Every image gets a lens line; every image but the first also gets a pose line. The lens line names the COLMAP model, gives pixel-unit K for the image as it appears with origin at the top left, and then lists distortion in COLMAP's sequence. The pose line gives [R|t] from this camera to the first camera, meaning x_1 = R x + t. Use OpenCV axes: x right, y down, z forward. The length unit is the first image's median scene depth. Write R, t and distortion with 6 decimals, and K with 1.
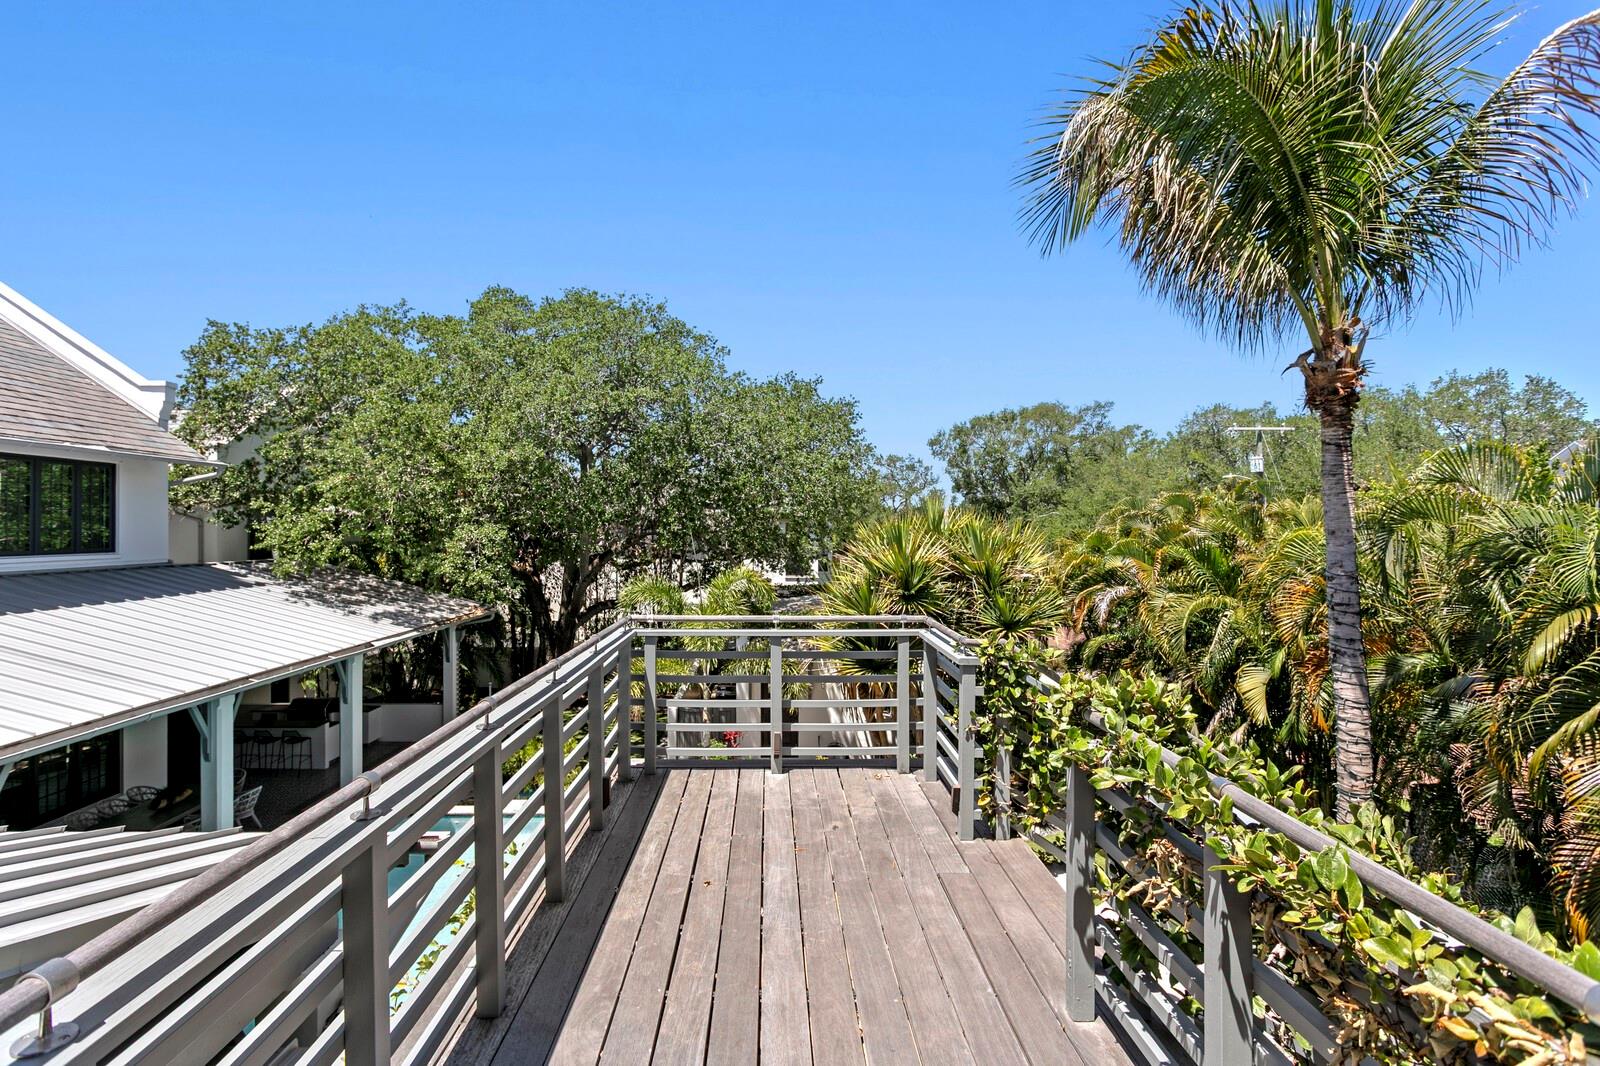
lens RADIAL K [[779.6, 0, 799.9], [0, 779.6, 527.3], [0, 0, 1]] dist [-0.004554, -0.001521]
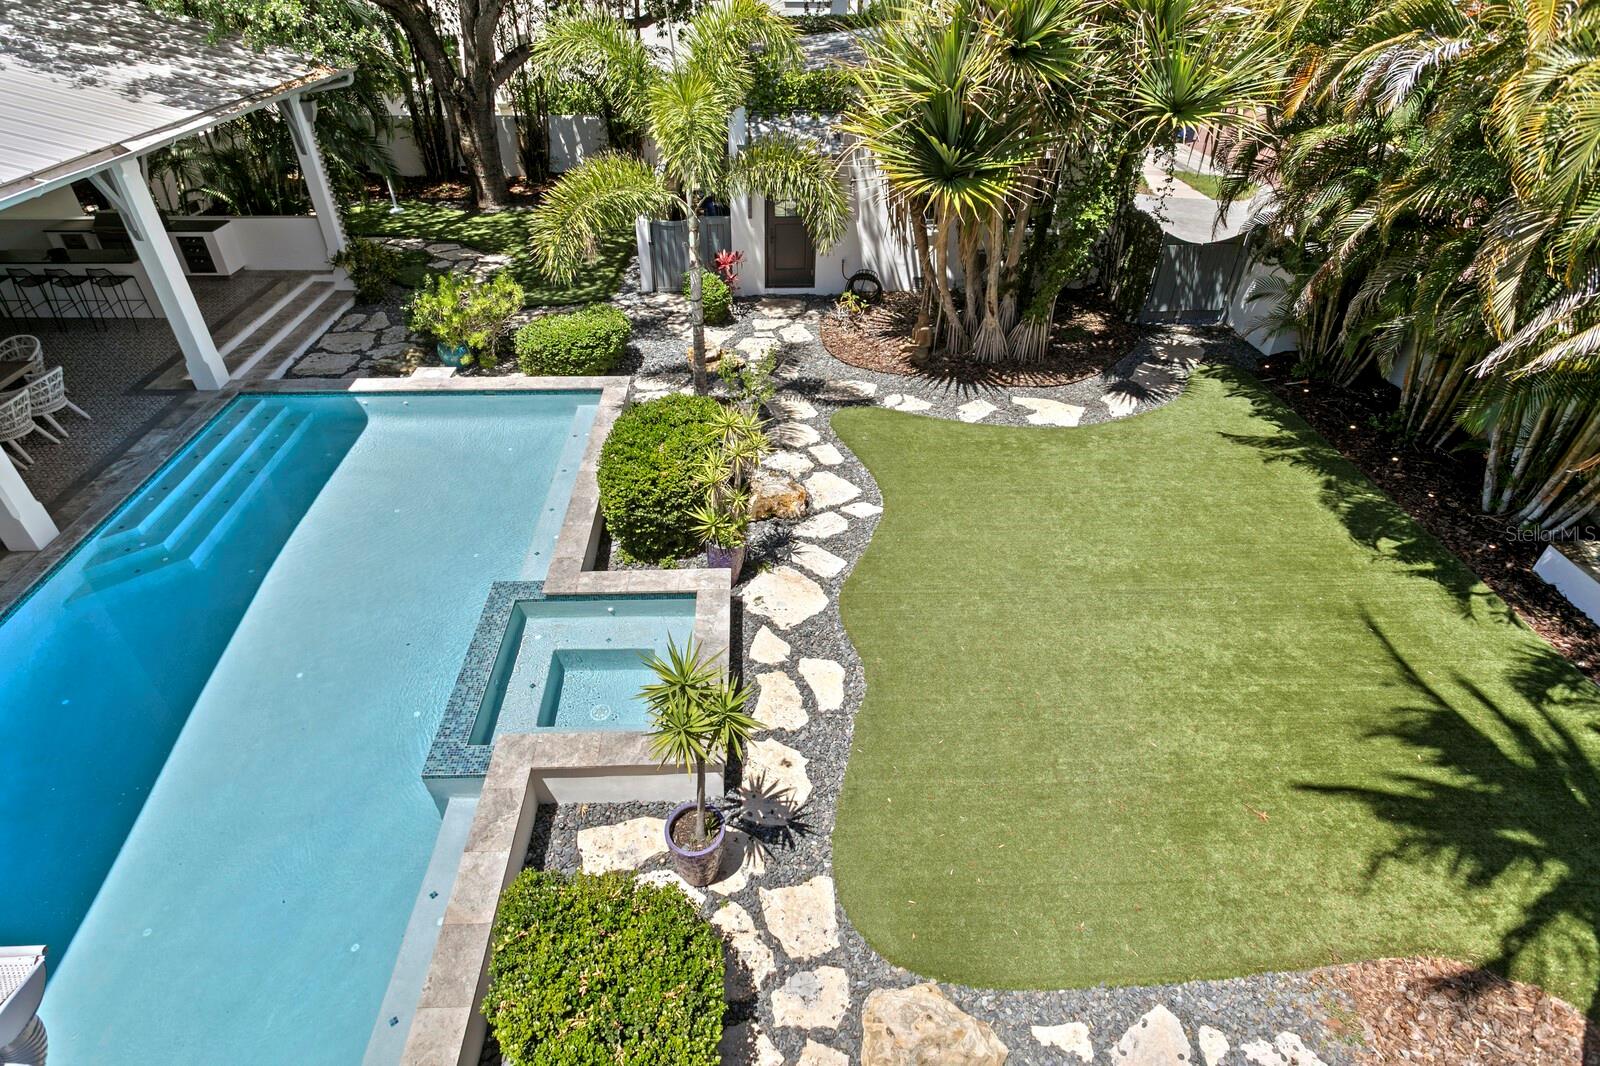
lens RADIAL K [[870.0, 0, 796.7], [0, 870.0, 535.8], [0, 0, 1]] dist [0.003064, 0.002770]
pose [[0.999997, -0.001604, 0.001618, -0.030608], [0.000367, 0.814077, 0.580757, 0.003623], [-0.002249, -0.580755, 0.814075, 0.228635]]
